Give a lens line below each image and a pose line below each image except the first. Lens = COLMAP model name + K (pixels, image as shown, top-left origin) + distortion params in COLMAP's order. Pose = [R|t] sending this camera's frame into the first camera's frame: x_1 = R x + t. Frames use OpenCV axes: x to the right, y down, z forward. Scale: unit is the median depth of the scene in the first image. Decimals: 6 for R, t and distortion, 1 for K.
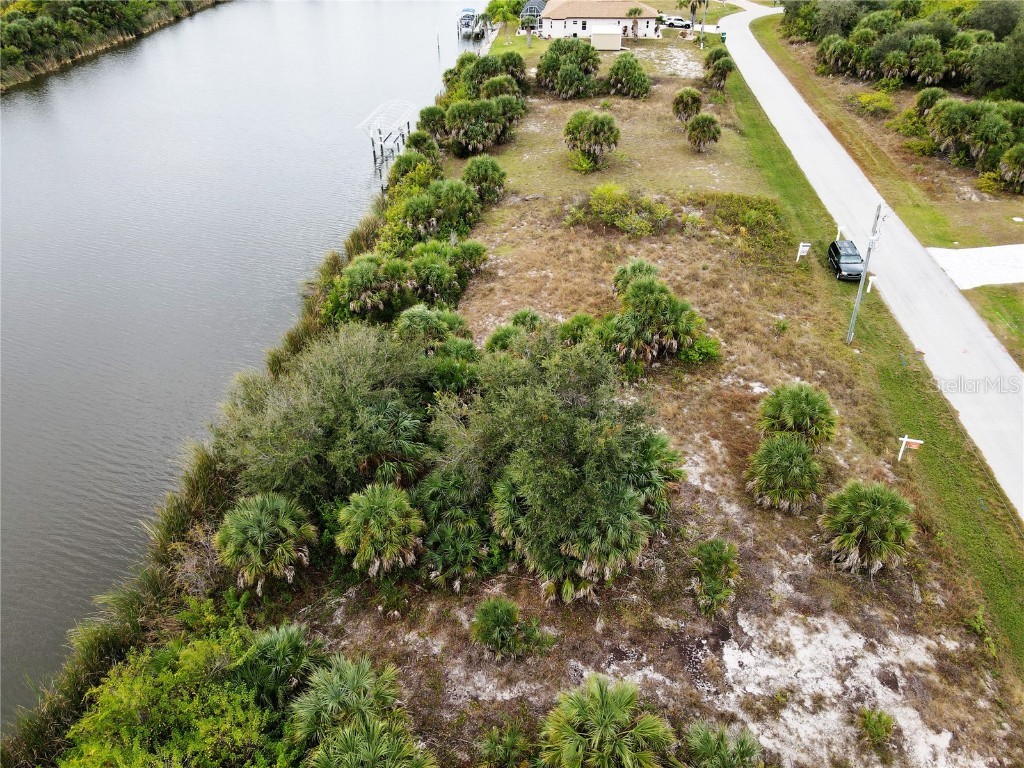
lens RADIAL K [[752.0, 0, 509.7], [0, 752.0, 384.6], [0, 0, 1]] dist [0.015823, 0.003869]
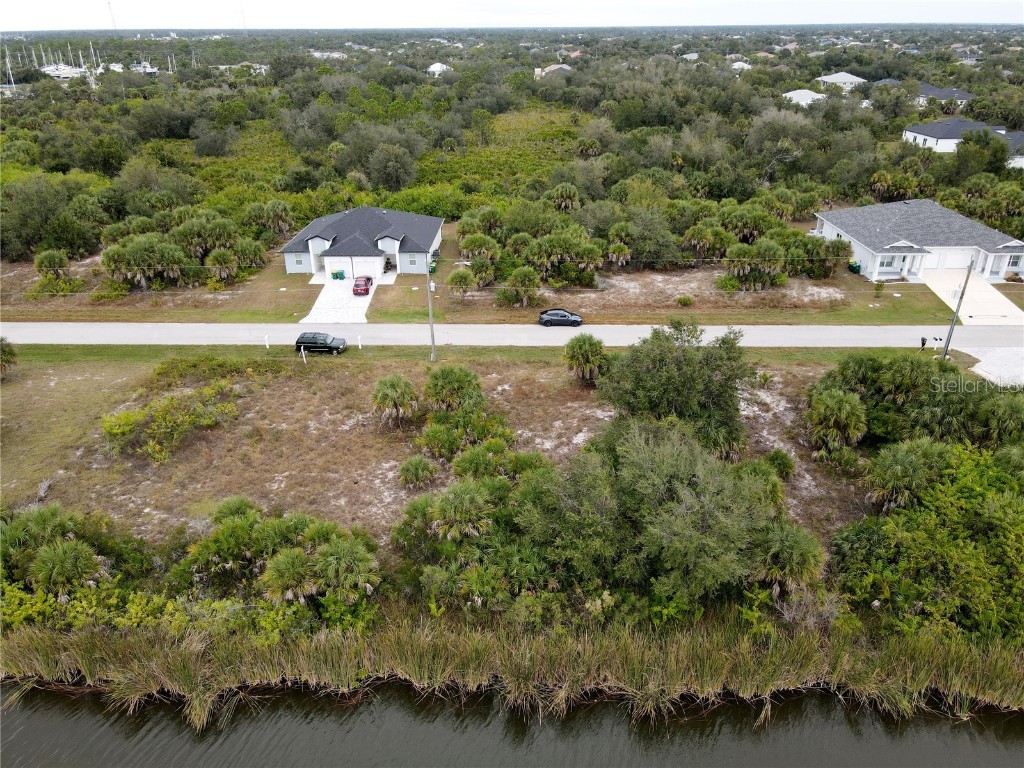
lens RADIAL K [[752.0, 0, 509.7], [0, 752.0, 384.6], [0, 0, 1]] dist [0.015823, 0.003869]
pose [[-0.074007, -0.415645, 0.906511, -1.260108], [0.581774, 0.720302, 0.377762, -0.700072], [-0.809976, 0.555342, 0.188504, 0.958403]]
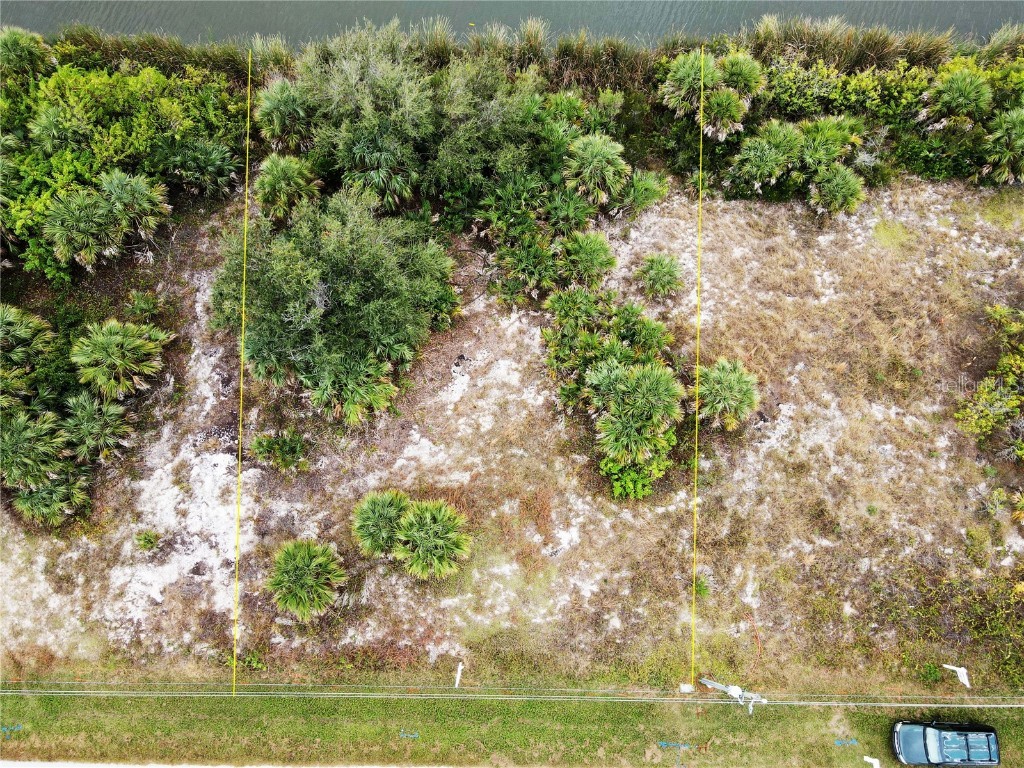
lens RADIAL K [[752.0, 0, 509.7], [0, 752.0, 384.6], [0, 0, 1]] dist [0.015823, 0.003869]
pose [[0.094822, 0.964997, -0.244517, 0.486268], [-0.550032, 0.255514, 0.795096, -0.929427], [0.829743, 0.059100, 0.555007, 0.593985]]
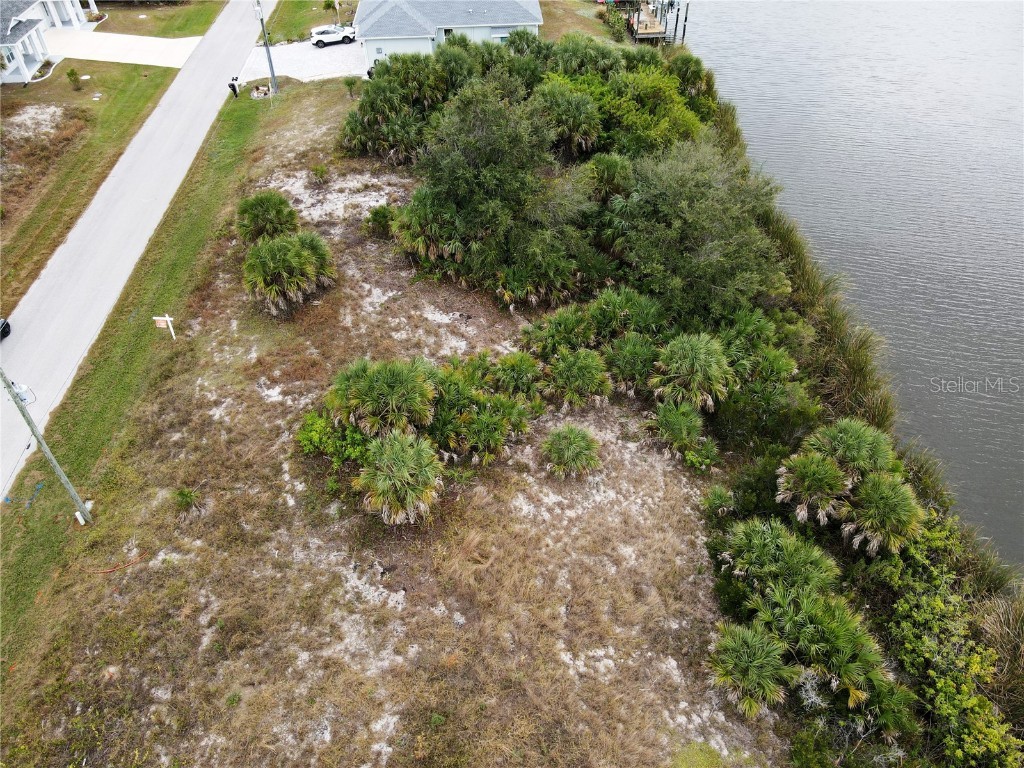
lens RADIAL K [[752.0, 0, 509.7], [0, 752.0, 384.6], [0, 0, 1]] dist [0.015823, 0.003869]
pose [[-0.987860, 0.126102, -0.090718, 0.190086], [-0.063674, 0.203977, 0.976903, -1.115391], [0.141694, 0.970820, -0.193471, 1.580597]]
